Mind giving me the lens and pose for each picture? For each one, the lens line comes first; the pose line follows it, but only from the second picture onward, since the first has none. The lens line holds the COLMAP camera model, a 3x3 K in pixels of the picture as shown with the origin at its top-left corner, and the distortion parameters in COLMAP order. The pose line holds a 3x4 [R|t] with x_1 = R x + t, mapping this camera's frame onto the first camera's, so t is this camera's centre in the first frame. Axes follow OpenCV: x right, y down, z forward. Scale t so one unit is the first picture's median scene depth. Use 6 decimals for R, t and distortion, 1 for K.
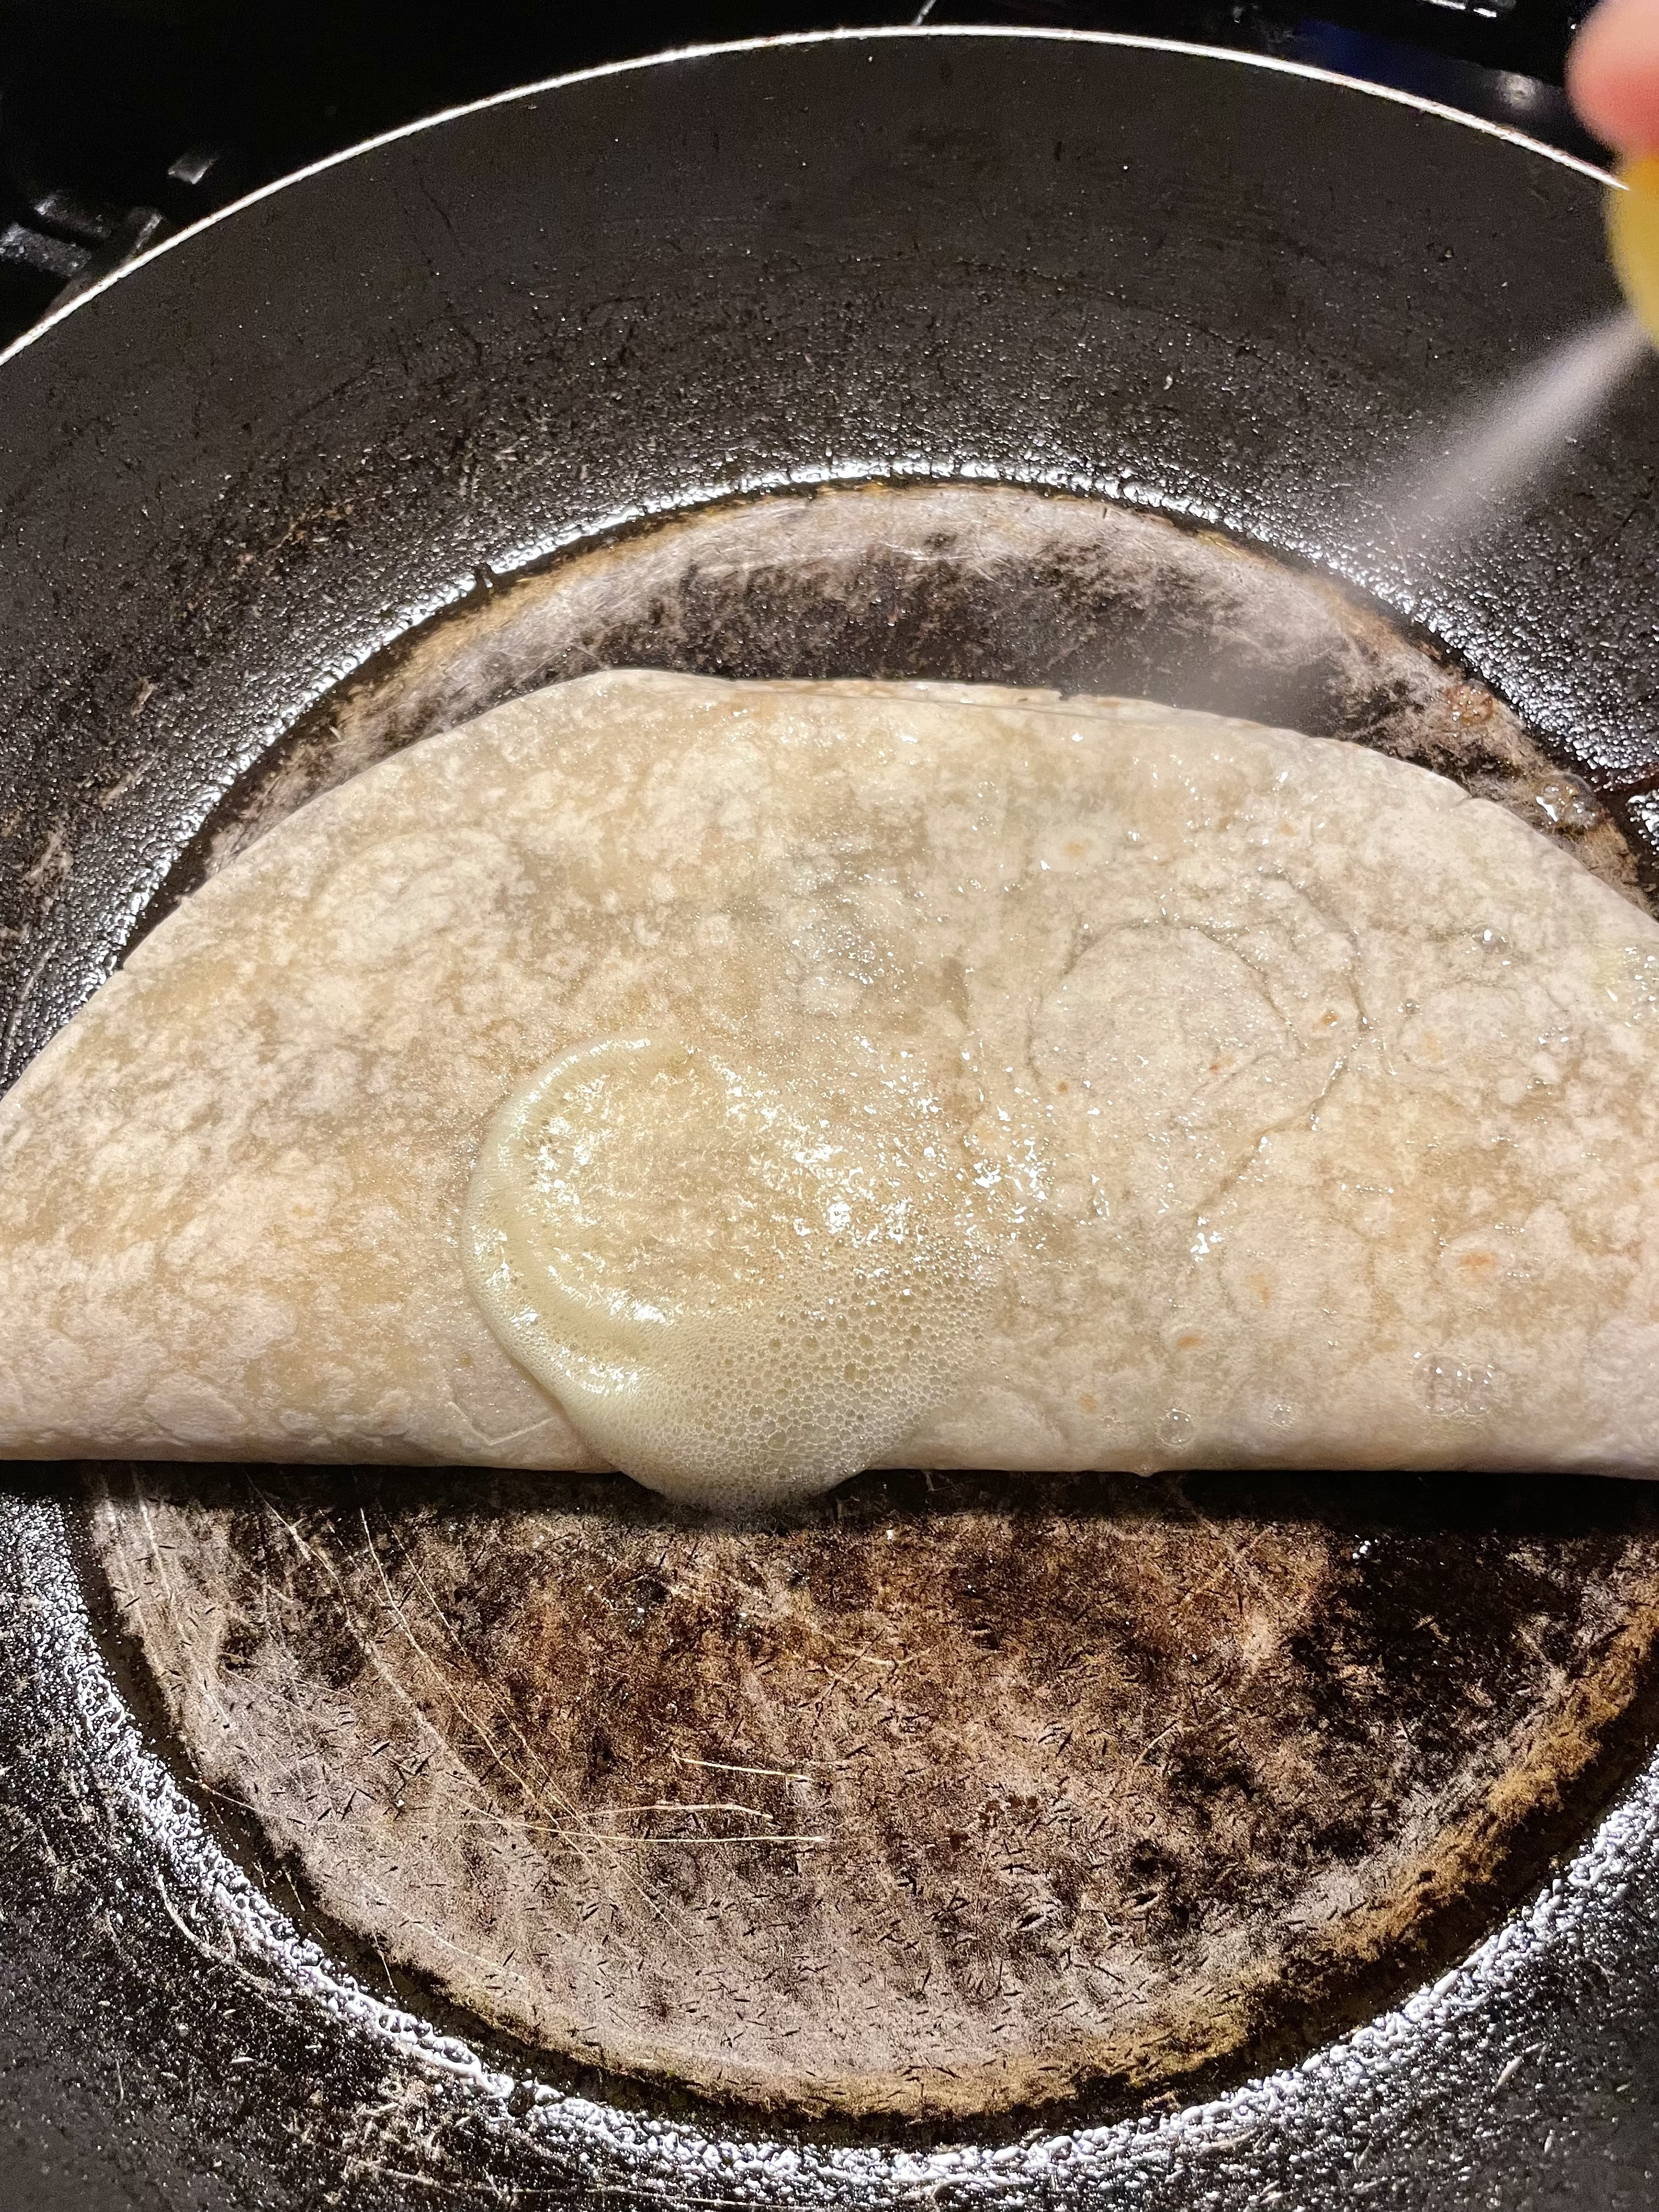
lens RADIAL K [[1672.5, 0, 829.7], [0, 1672.5, 1129.4], [0, 0, 1]] dist [0.107700, -0.144892]
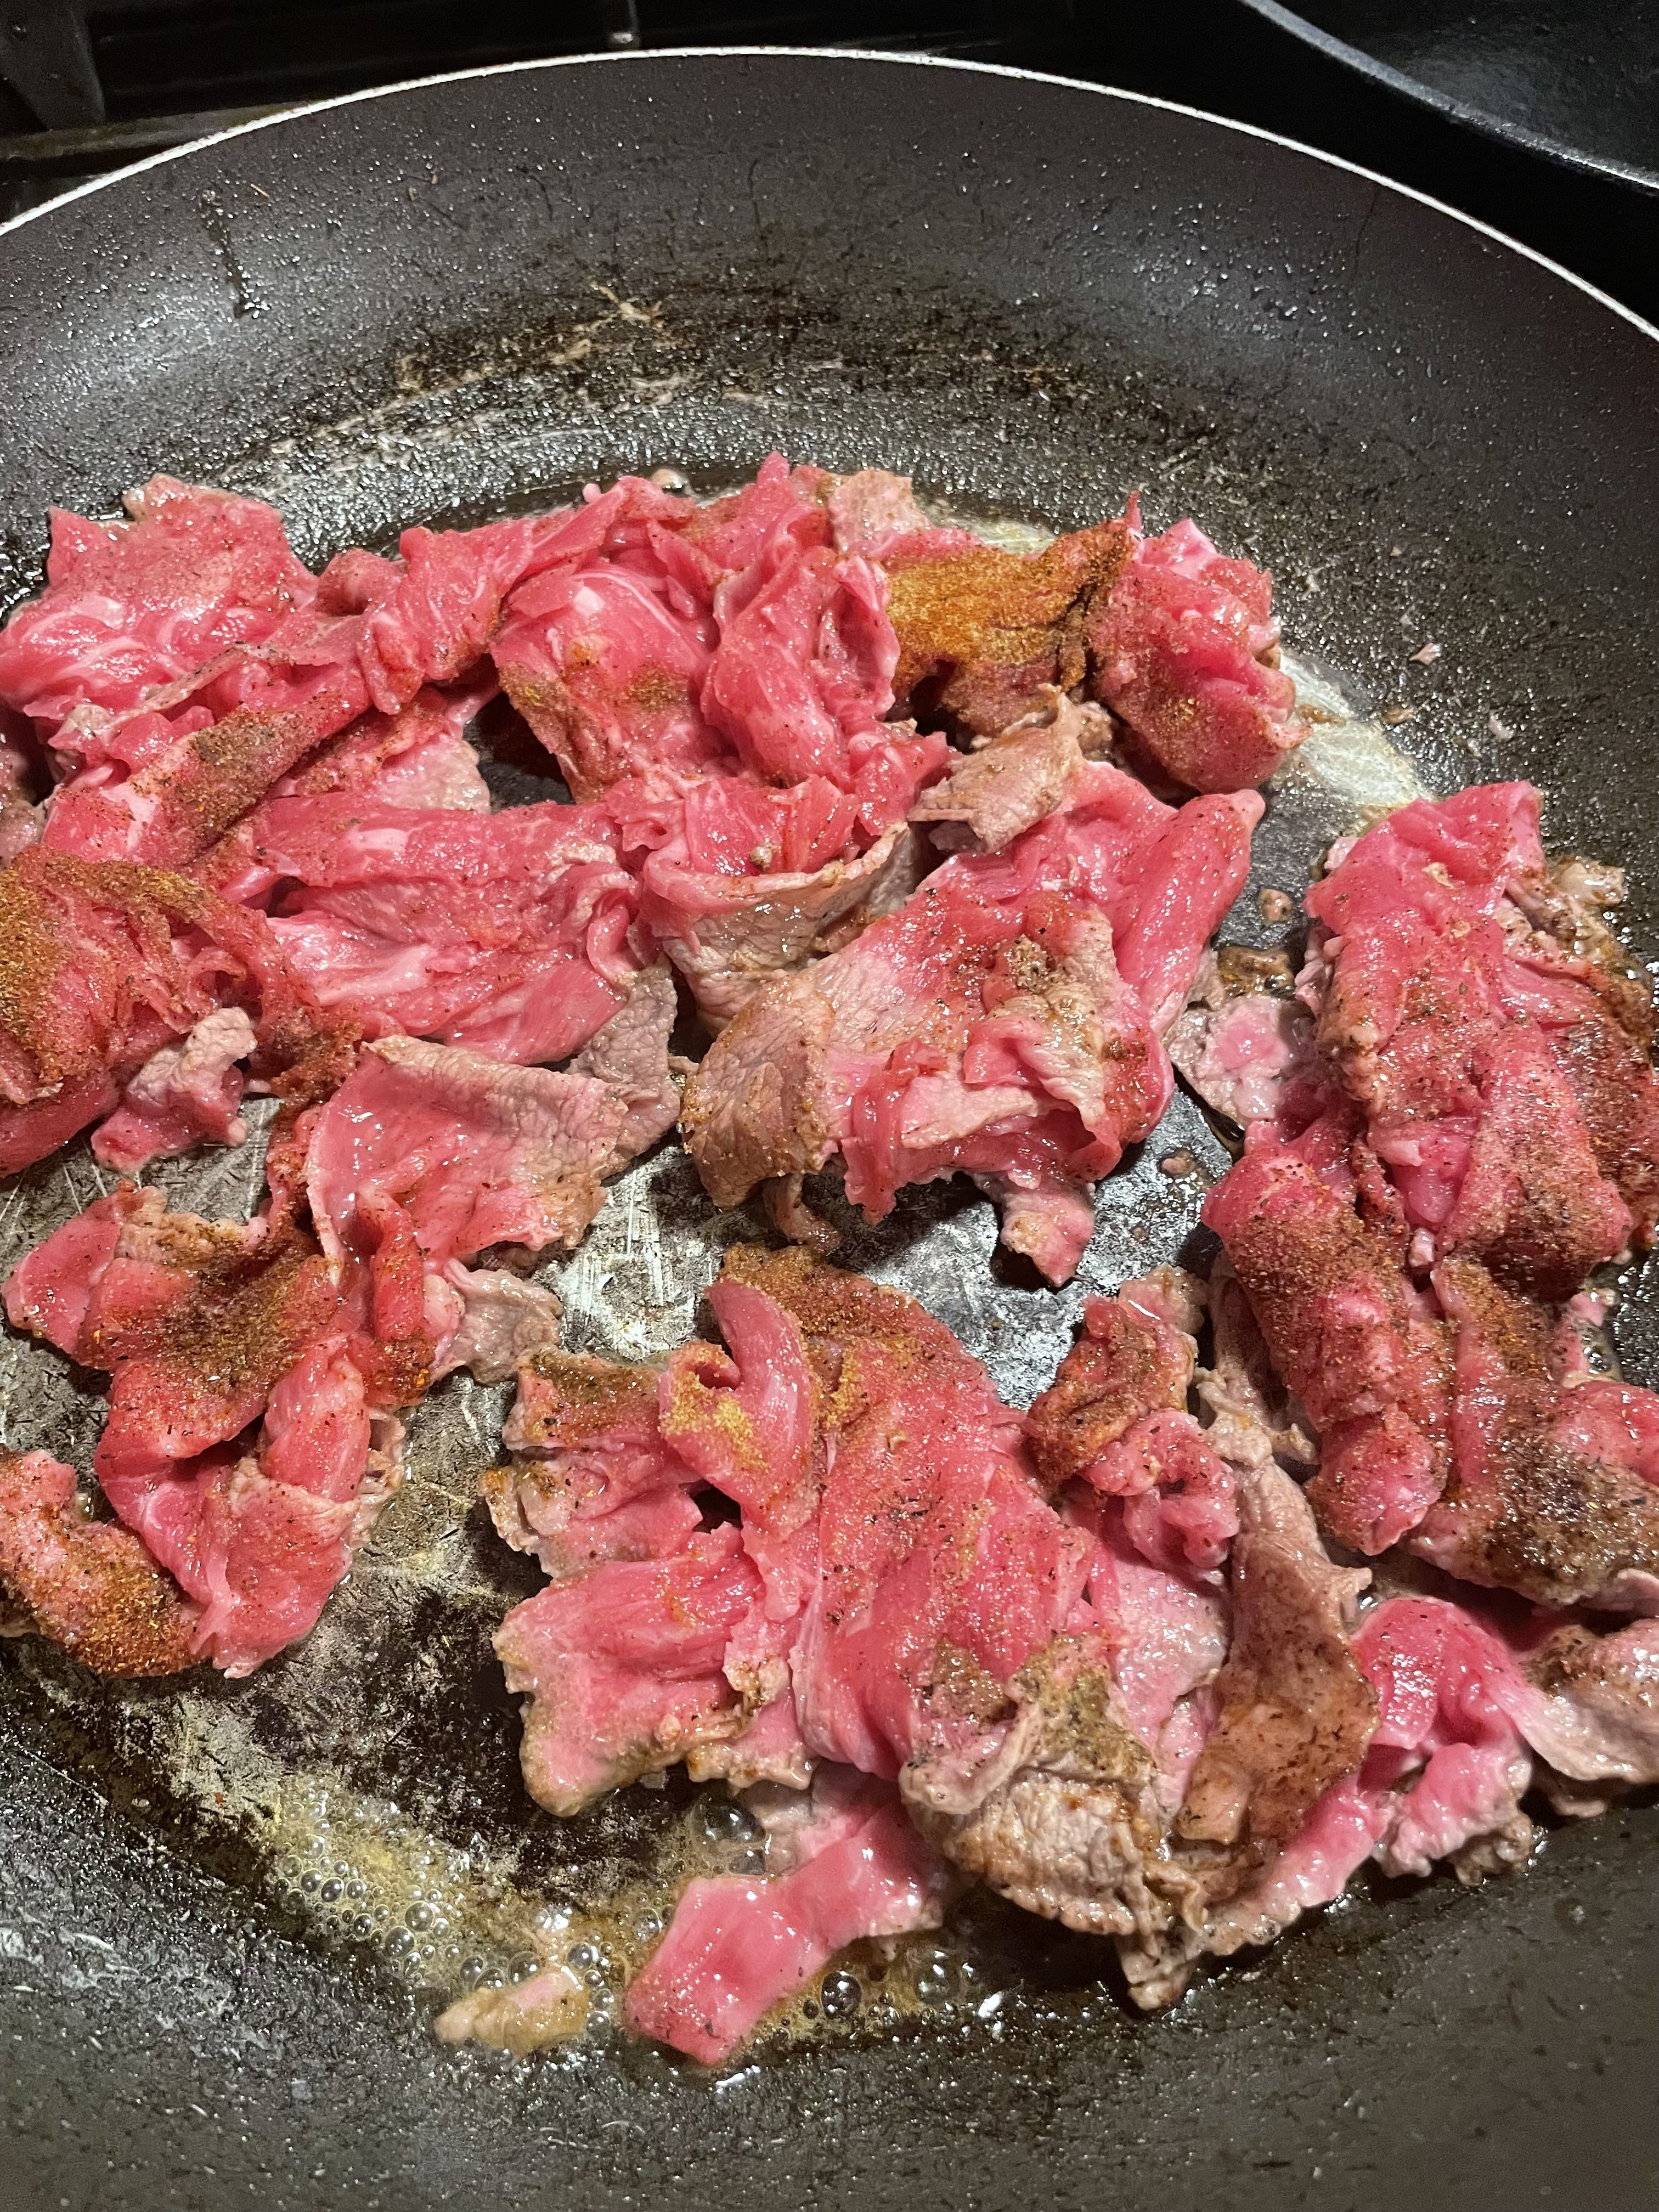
lens RADIAL K [[1658.7, 0, 802.7], [0, 1658.7, 1130.0], [0, 0, 1]] dist [0.109618, -0.148072]
pose [[0.469721, 0.812576, -0.345085, 0.382194], [-0.831199, 0.538770, 0.137241, -0.121823], [0.297440, 0.222369, 0.928483, 0.076275]]
